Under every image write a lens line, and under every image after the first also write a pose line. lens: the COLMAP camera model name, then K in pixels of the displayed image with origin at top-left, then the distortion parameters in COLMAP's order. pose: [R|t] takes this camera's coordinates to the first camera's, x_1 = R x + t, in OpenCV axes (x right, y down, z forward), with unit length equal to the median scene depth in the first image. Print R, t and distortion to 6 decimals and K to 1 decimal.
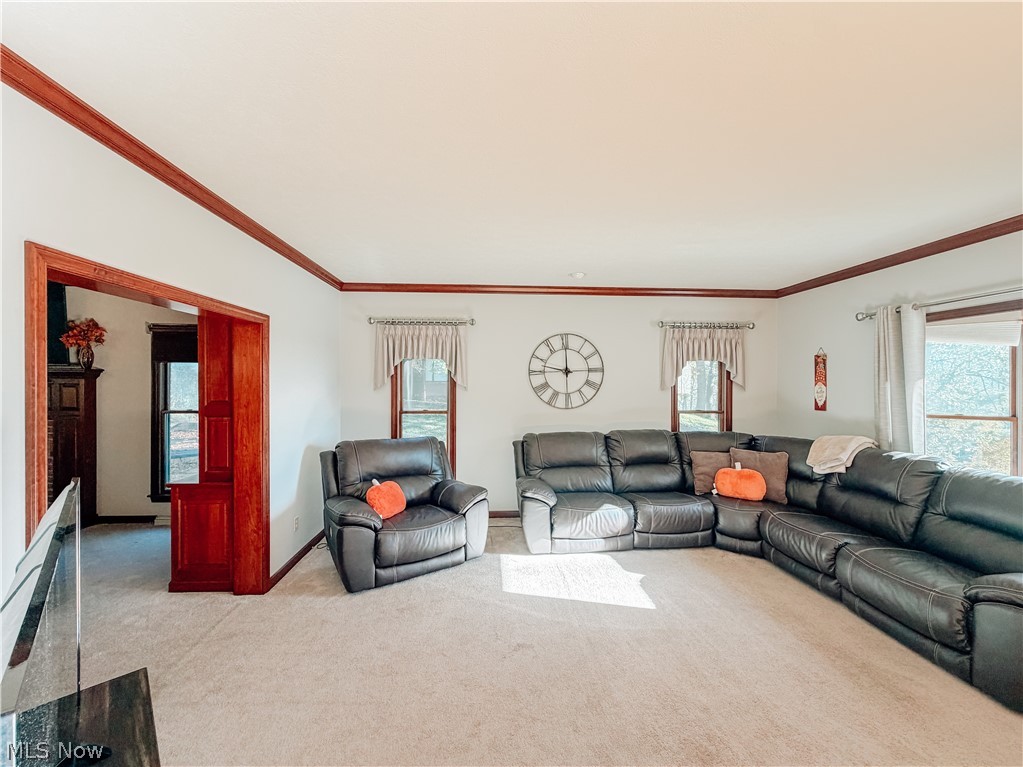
lens RADIAL K [[406.9, 0, 511.5], [0, 406.9, 383.5], [0, 0, 1]] dist [-0.000652, 0.000098]
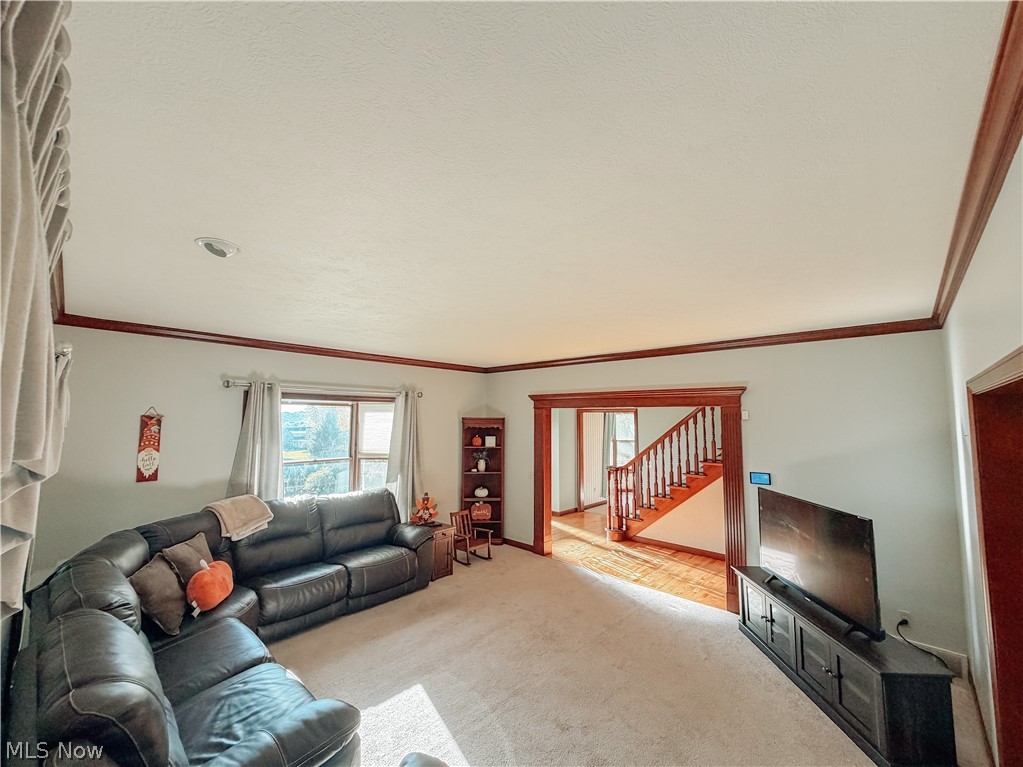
lens RADIAL K [[424.2, 0, 511.5], [0, 424.2, 383.5], [0, 0, 1]] dist [-0.000914, 0.000045]
pose [[-0.690077, 0.052064, 0.721861, -0.497260], [-0.003203, 0.997180, -0.074983, -0.089696], [-0.723729, -0.054056, -0.687964, 1.327321]]
